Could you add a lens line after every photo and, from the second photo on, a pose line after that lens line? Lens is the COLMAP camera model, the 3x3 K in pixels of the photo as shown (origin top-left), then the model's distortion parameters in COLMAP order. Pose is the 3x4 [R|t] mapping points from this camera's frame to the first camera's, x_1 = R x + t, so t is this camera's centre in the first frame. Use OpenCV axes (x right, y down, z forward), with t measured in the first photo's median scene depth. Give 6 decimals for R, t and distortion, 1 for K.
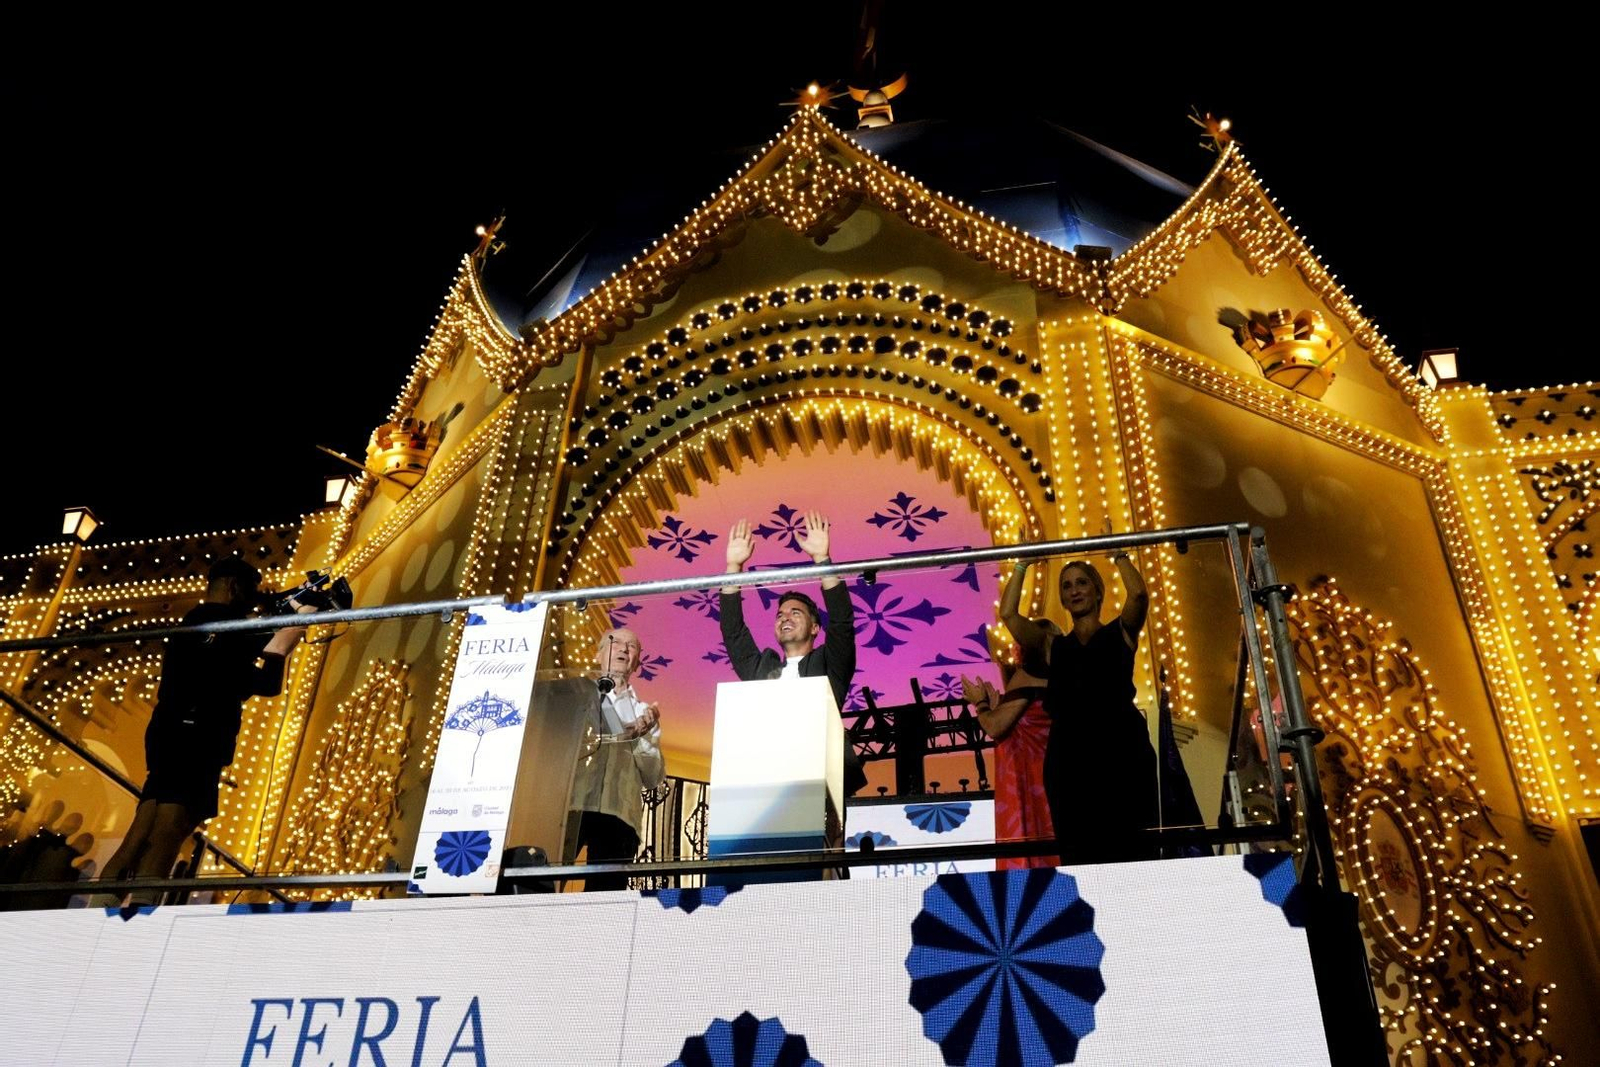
lens RADIAL K [[1315.4, 0, 800.0], [0, 1315.4, 533.5], [0, 0, 1]] dist [-0.168981, 0.148234]
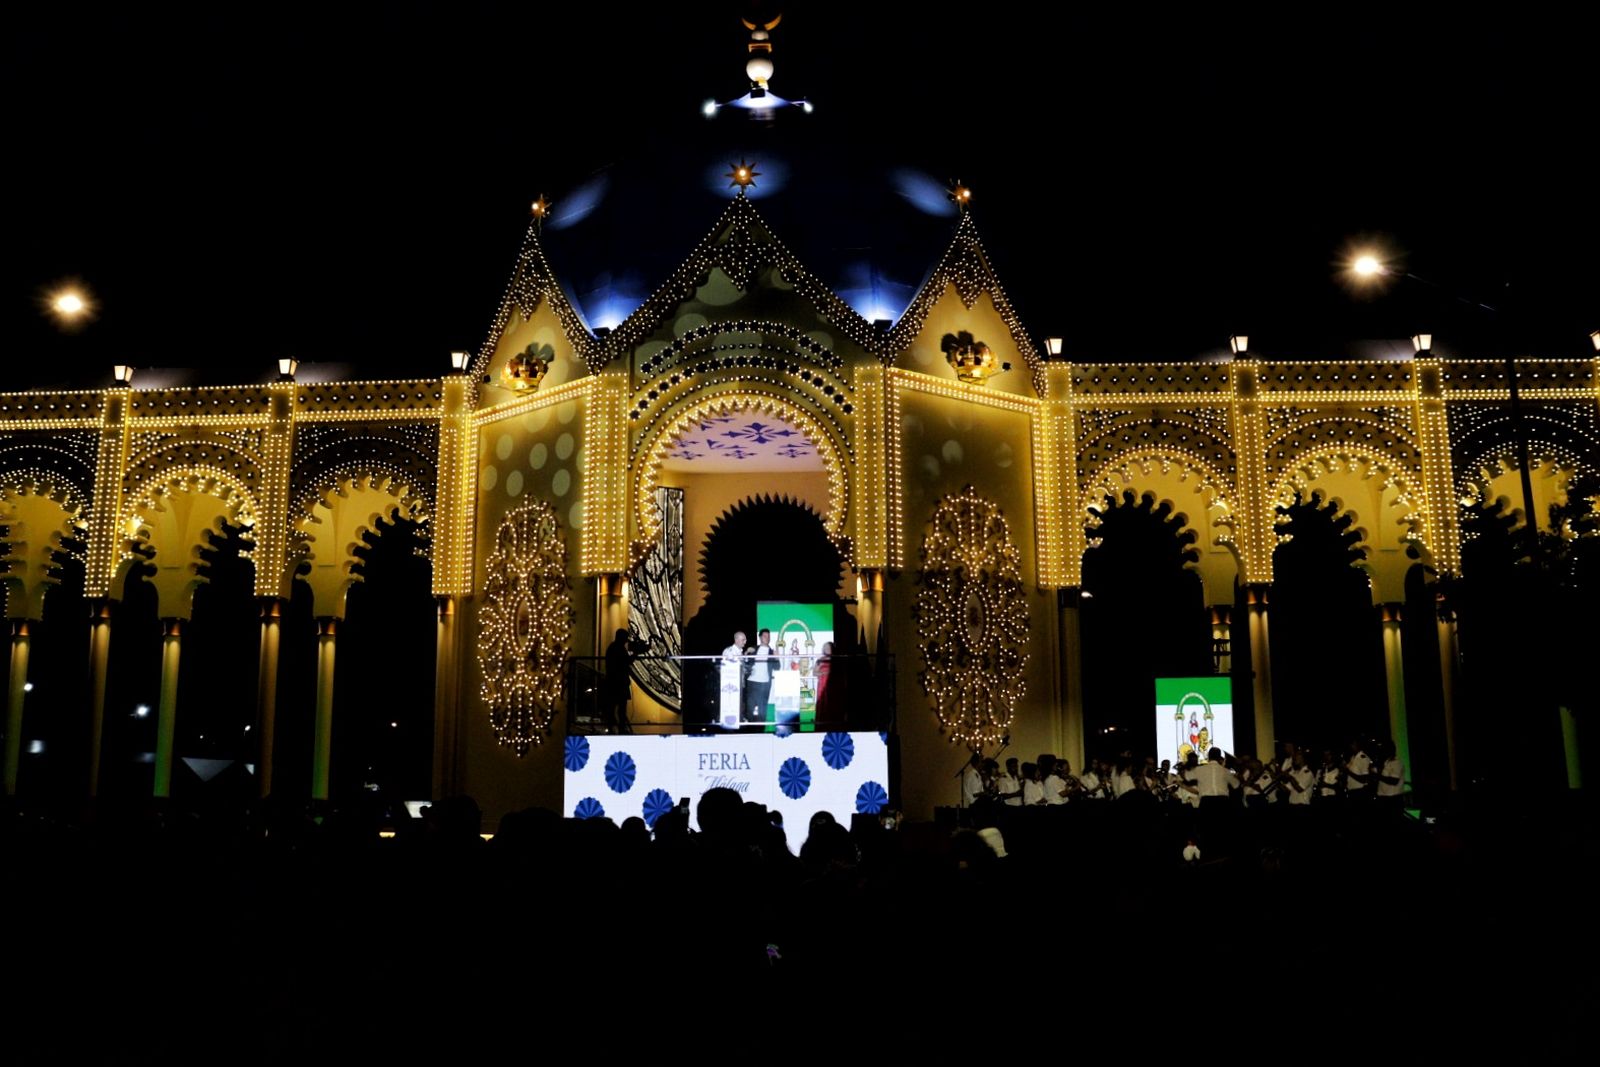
lens RADIAL K [[1347.6, 0, 800.0], [0, 1347.6, 533.5], [0, 0, 1]] dist [-0.170818, 0.156278]
pose [[0.986956, -0.011727, 0.160561, -0.275020], [-0.058241, 0.903780, 0.424016, -0.877222], [-0.150085, -0.427837, 0.891308, -1.123506]]
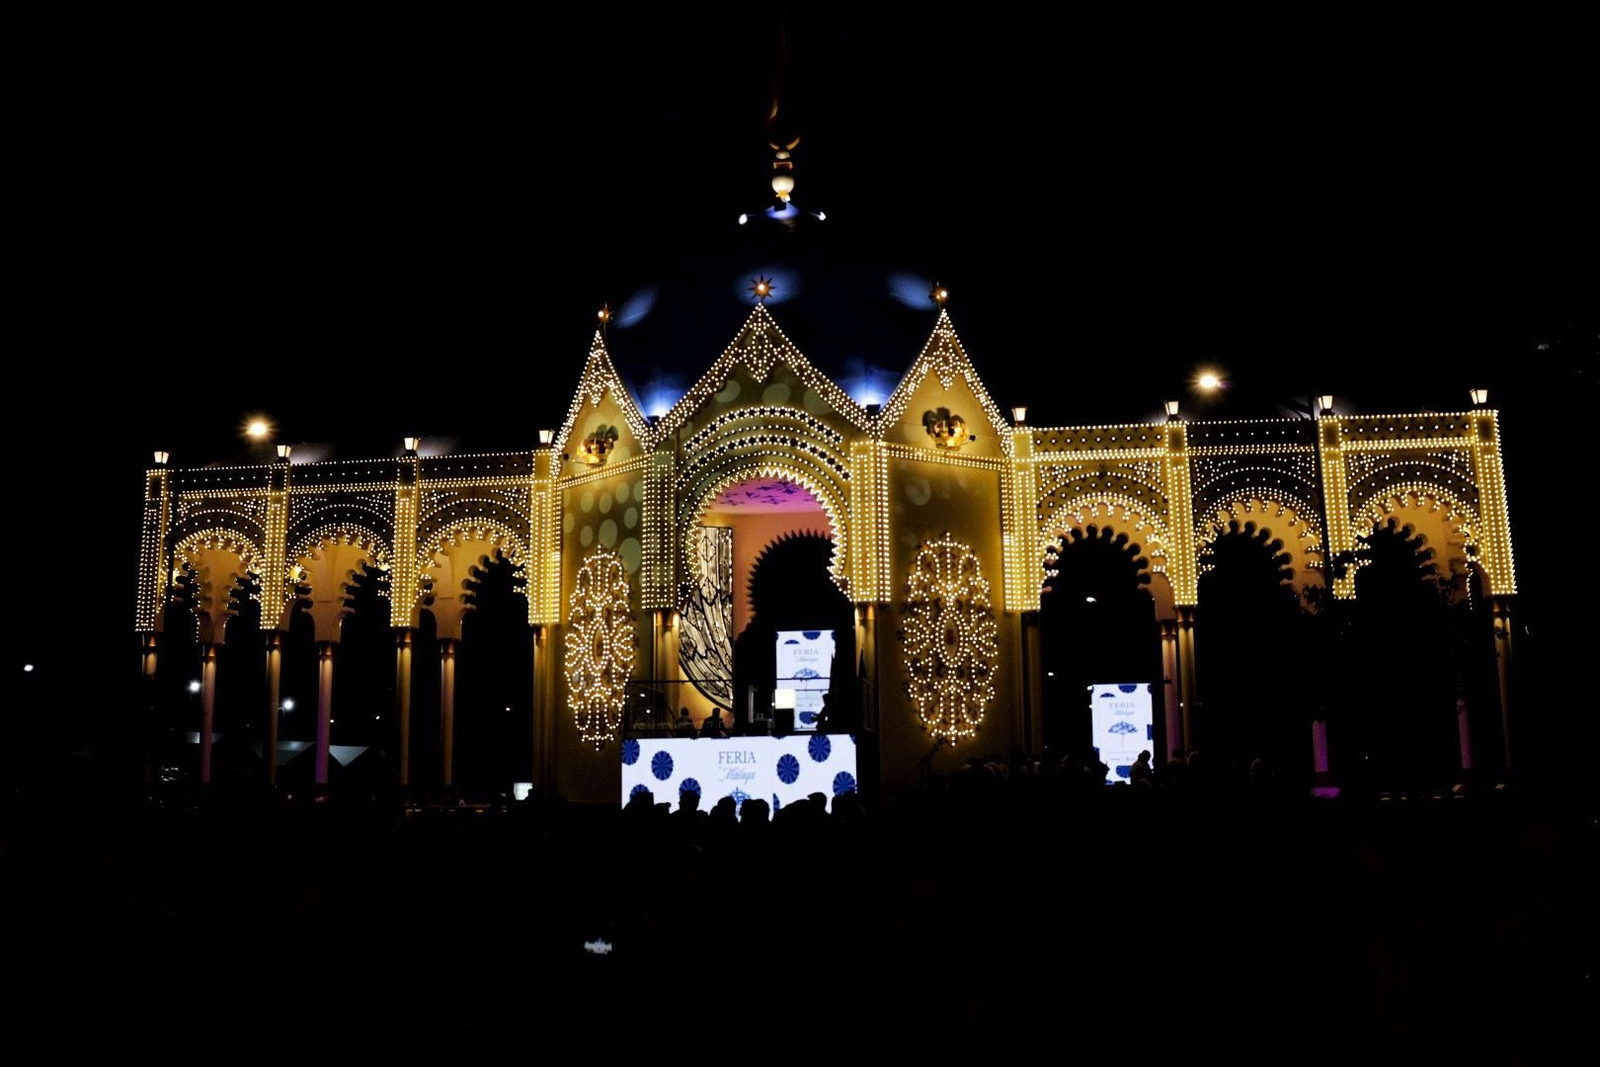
lens RADIAL K [[1315.4, 0, 800.0], [0, 1315.4, 533.5], [0, 0, 1]] dist [-0.168981, 0.148234]
pose [[0.995675, -0.034802, 0.086141, -0.173248], [-0.006744, 0.897669, 0.440618, -1.245916], [-0.092660, -0.439294, 0.893552, -1.595291]]
